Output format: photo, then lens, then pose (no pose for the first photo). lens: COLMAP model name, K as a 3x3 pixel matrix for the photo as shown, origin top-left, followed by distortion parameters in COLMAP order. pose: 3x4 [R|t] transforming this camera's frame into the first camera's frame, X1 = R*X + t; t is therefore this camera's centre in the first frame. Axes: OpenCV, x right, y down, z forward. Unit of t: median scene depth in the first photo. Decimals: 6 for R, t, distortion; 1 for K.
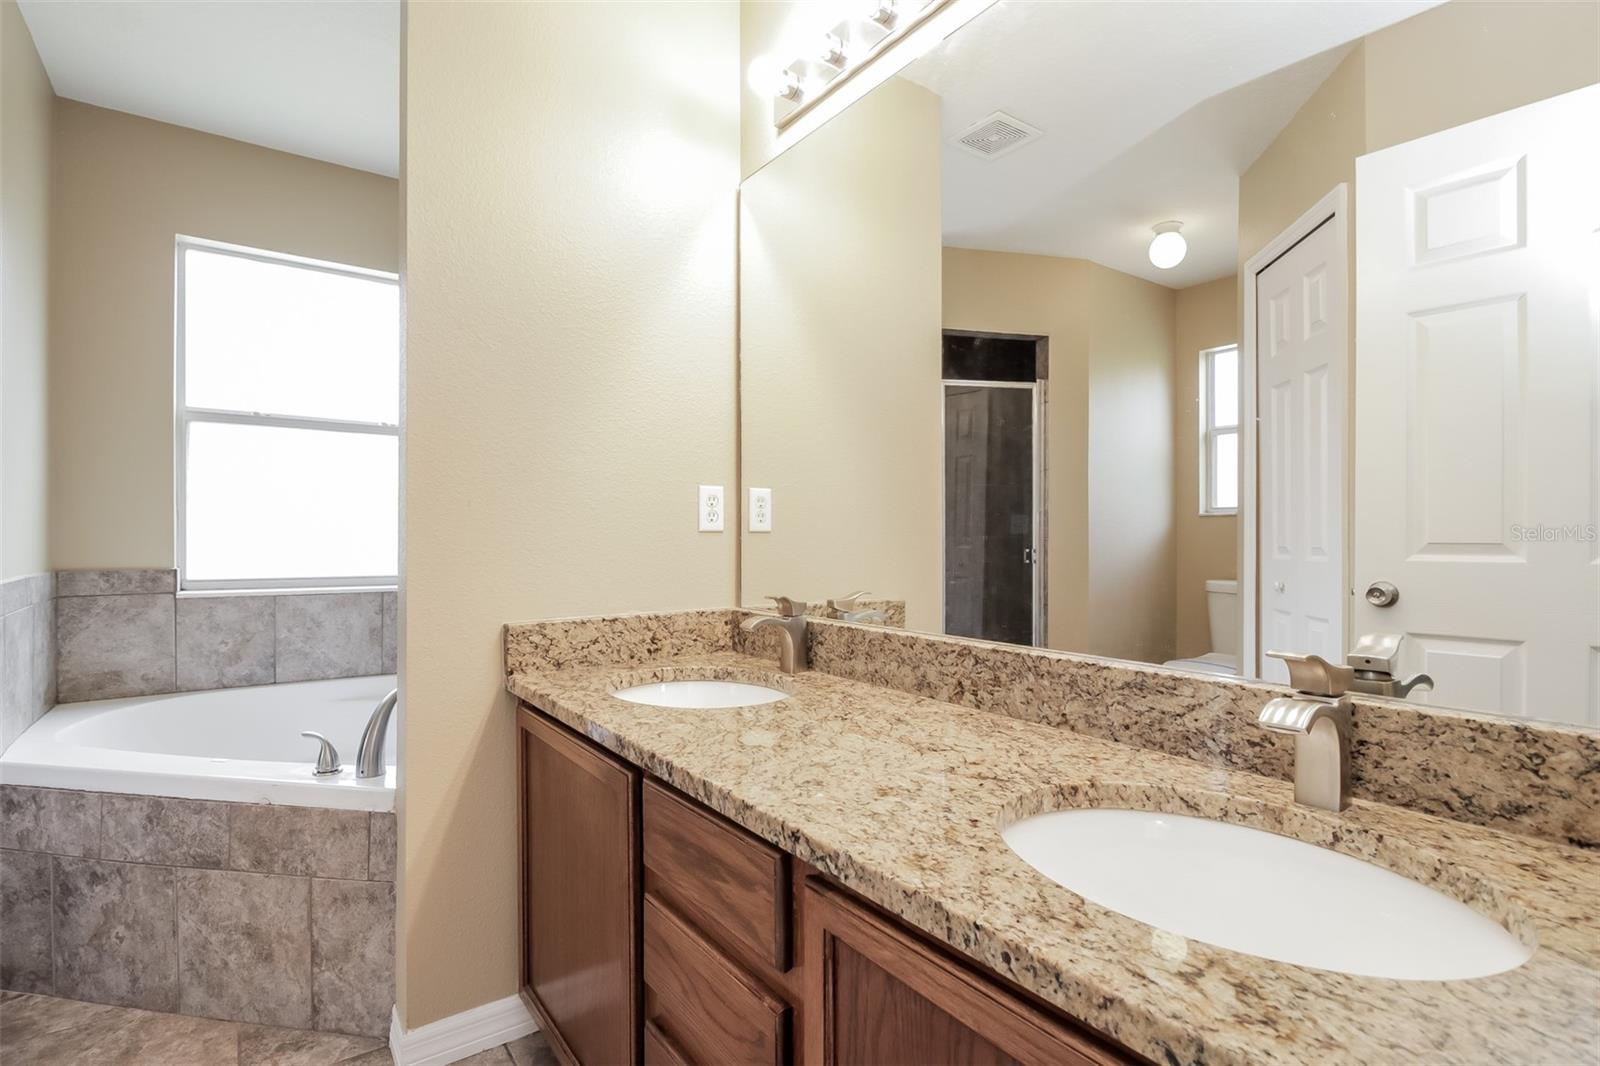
lens RADIAL K [[753.1, 0, 800.0], [0, 753.1, 533.0], [0, 0, 1]] dist [-0.000973, -0.000794]
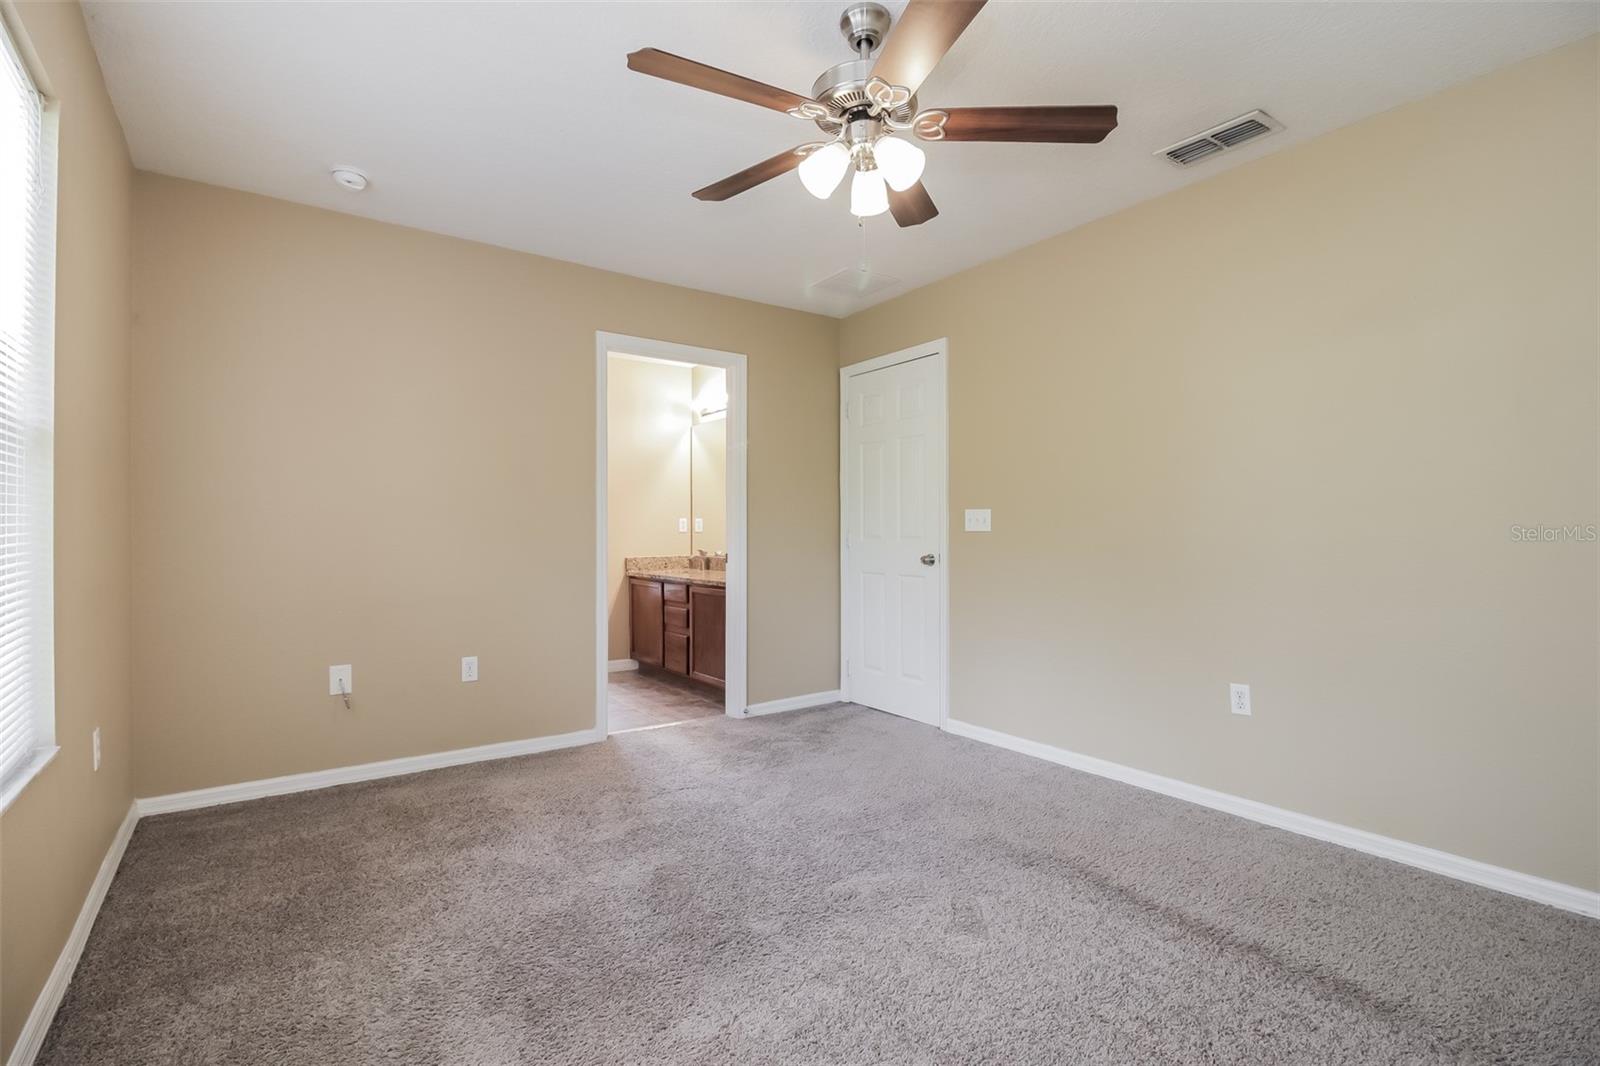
lens RADIAL K [[753.1, 0, 800.0], [0, 753.1, 533.0], [0, 0, 1]] dist [-0.000973, -0.000794]
pose [[0.999931, 0.004244, -0.010993, 0.442934], [-0.004257, 0.999990, -0.001180, 0.004051], [0.010988, 0.001226, 0.999939, -2.360960]]
